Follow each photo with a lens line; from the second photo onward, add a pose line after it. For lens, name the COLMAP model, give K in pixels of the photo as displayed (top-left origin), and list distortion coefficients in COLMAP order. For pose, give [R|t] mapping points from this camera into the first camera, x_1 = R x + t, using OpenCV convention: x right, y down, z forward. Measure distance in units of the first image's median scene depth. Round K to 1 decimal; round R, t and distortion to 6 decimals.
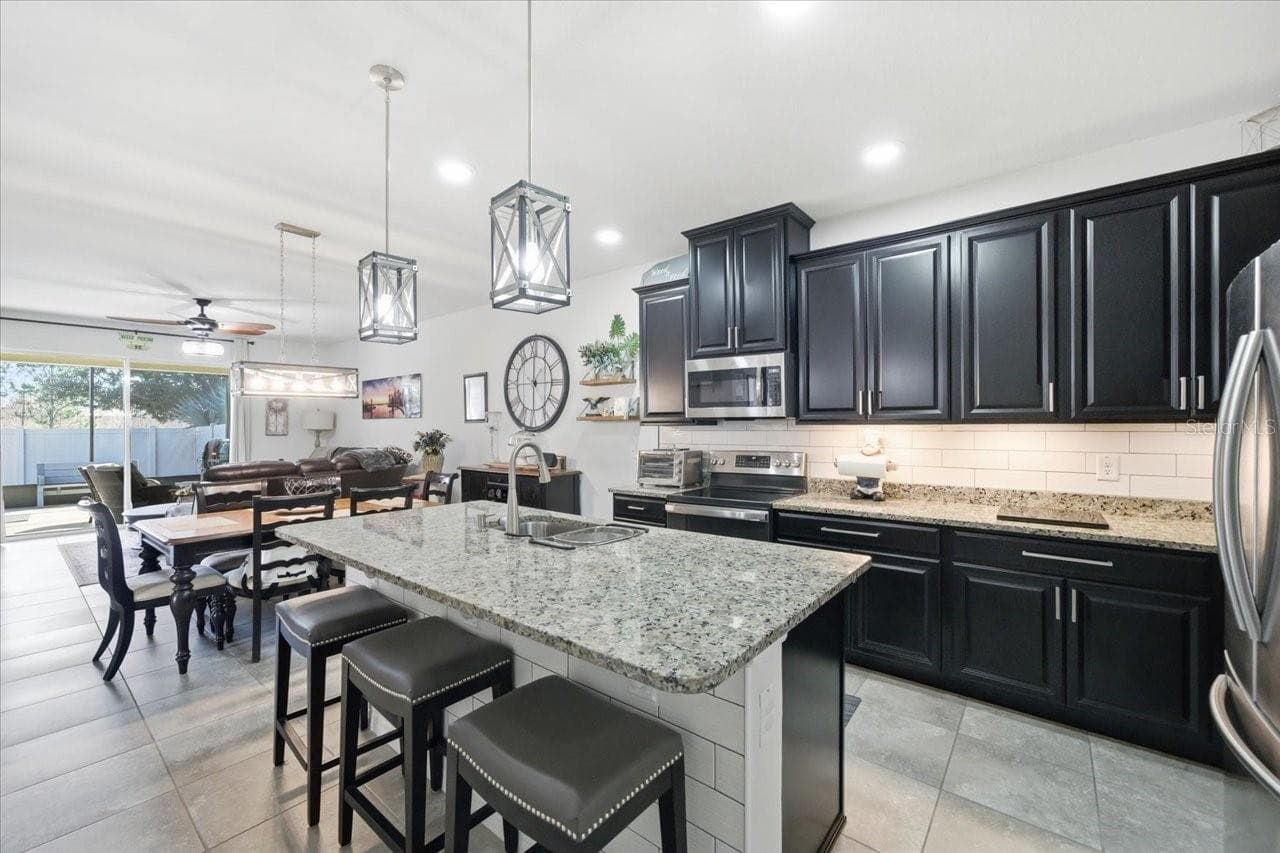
lens RADIAL K [[519.4, 0, 629.5], [0, 519.4, 428.1], [0, 0, 1]] dist [-0.011340, 0.000389]
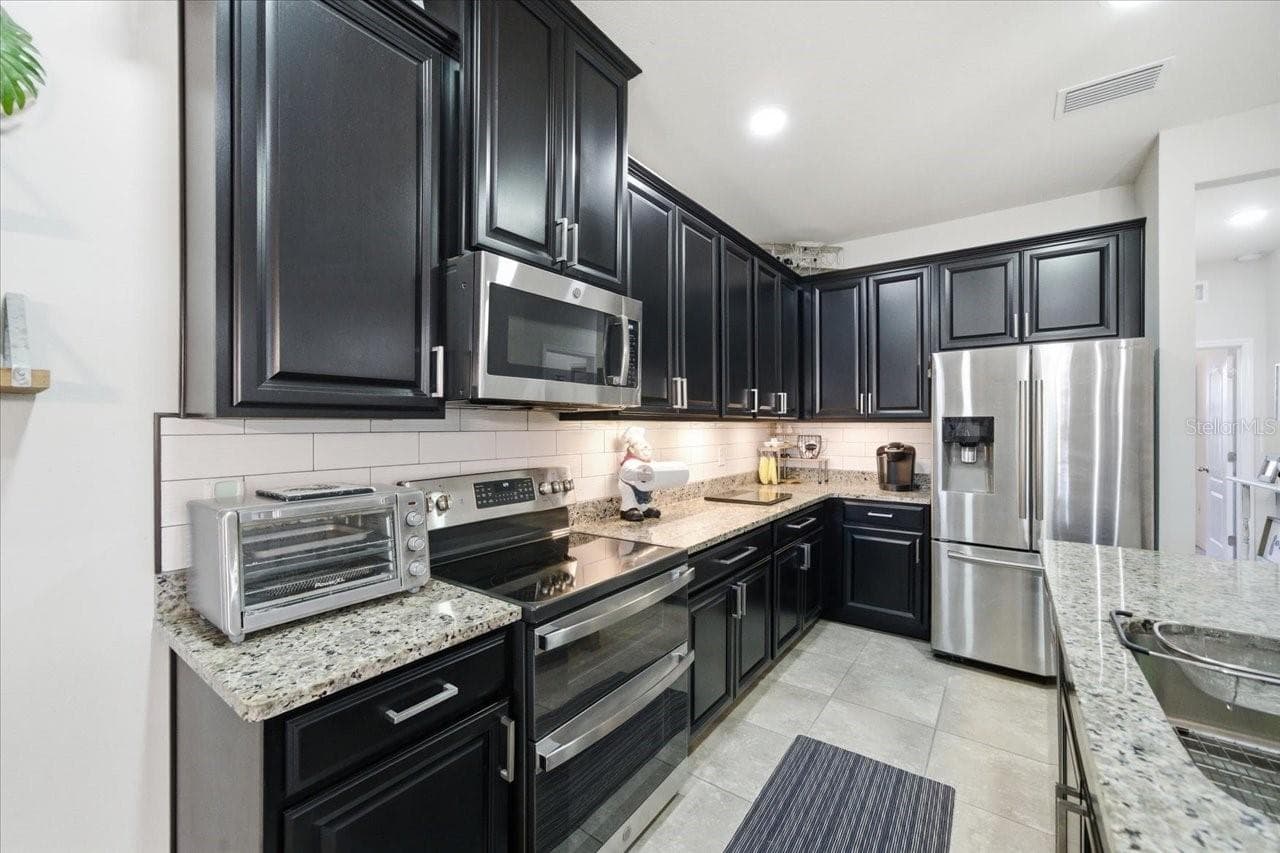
lens RADIAL K [[505.8, 0, 640.0], [0, 505.8, 426.5], [0, 0, 1]] dist [-0.001354, 0.000163]
pose [[-0.049031, -0.004985, 0.998785, -0.189872], [0.001564, 0.999986, 0.005068, -0.001120], [-0.998796, 0.001811, -0.049022, 0.635571]]
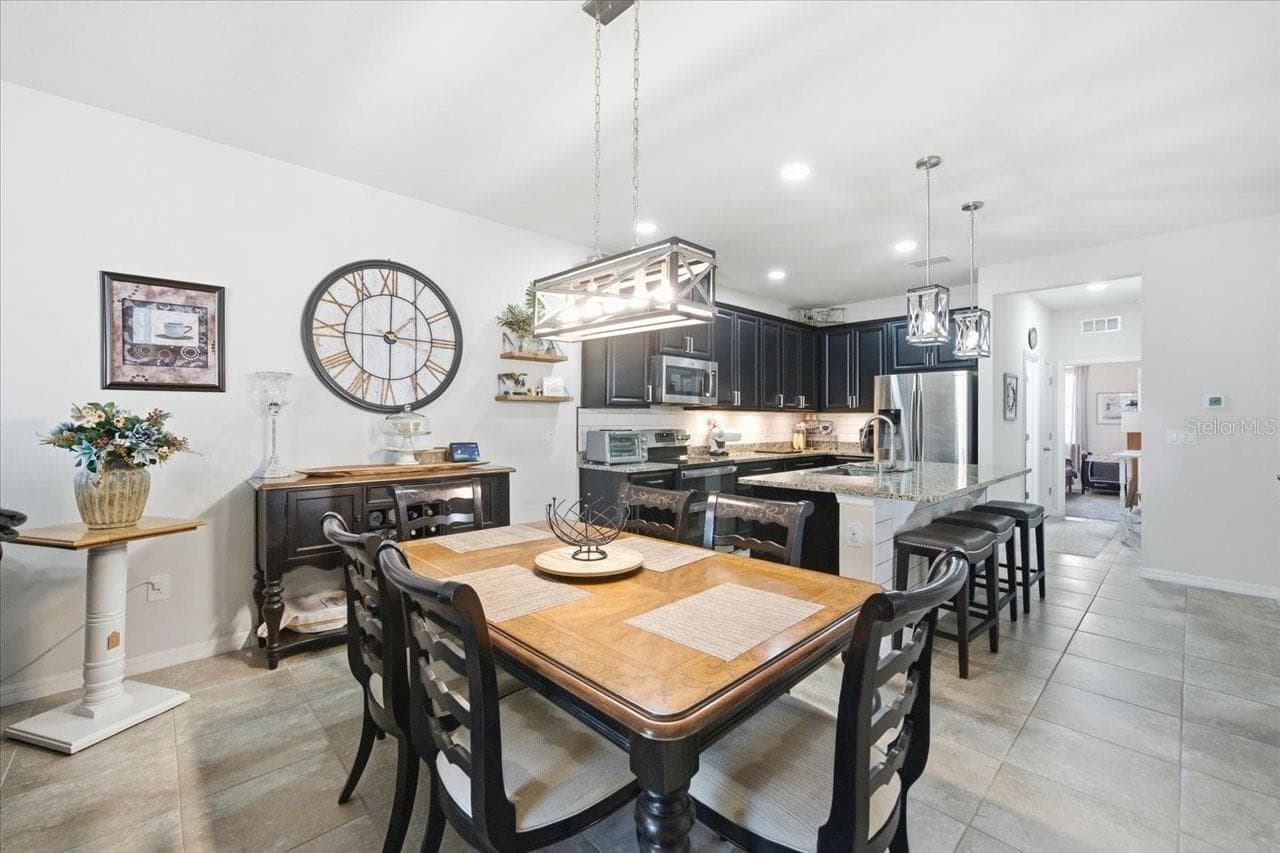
lens RADIAL K [[525.3, 0, 640.9], [0, 525.3, 415.6], [0, 0, 1]] dist [-0.008494, 0.000794]
pose [[0.132548, 0.005449, 0.991162, -0.789860], [-0.004024, 0.999980, -0.004959, 0.011764], [-0.991168, -0.003332, 0.132568, 0.627655]]
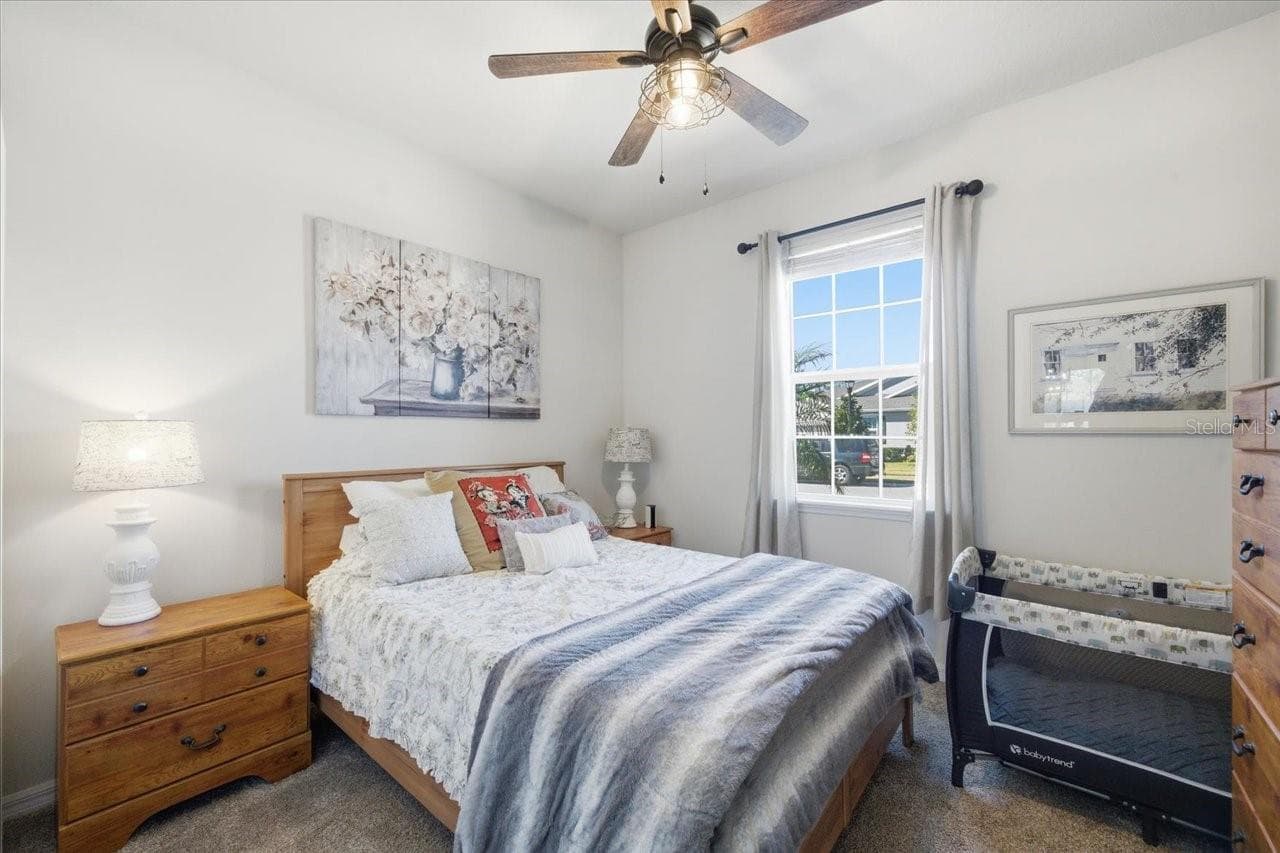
lens RADIAL K [[505.8, 0, 640.0], [0, 505.8, 426.5], [0, 0, 1]] dist [-0.001354, 0.000163]
pose [[0.023884, 0.001846, 0.999713, 0.795857], [-0.001412, 0.999997, -0.001812, 0.010604], [-0.999714, -0.001368, 0.023886, -0.404705]]
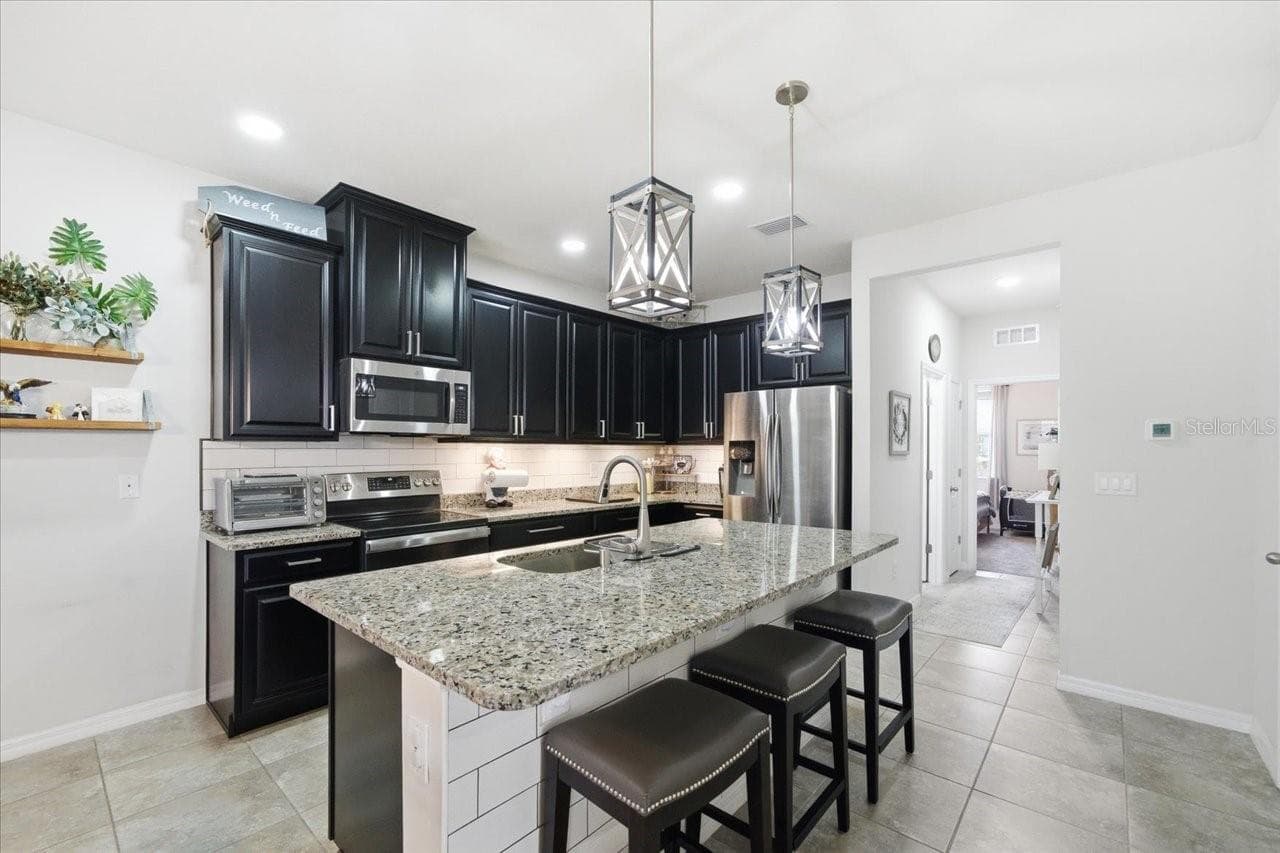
lens RADIAL K [[536.0, 0, 638.2], [0, 536.0, 448.6], [0, 0, 1]] dist [0.001568, 0.000199]
pose [[0.042347, -0.004396, 0.999093, -0.467099], [-0.002071, 0.999988, 0.004487, 0.000476], [-0.999101, -0.002259, 0.042338, 0.384363]]
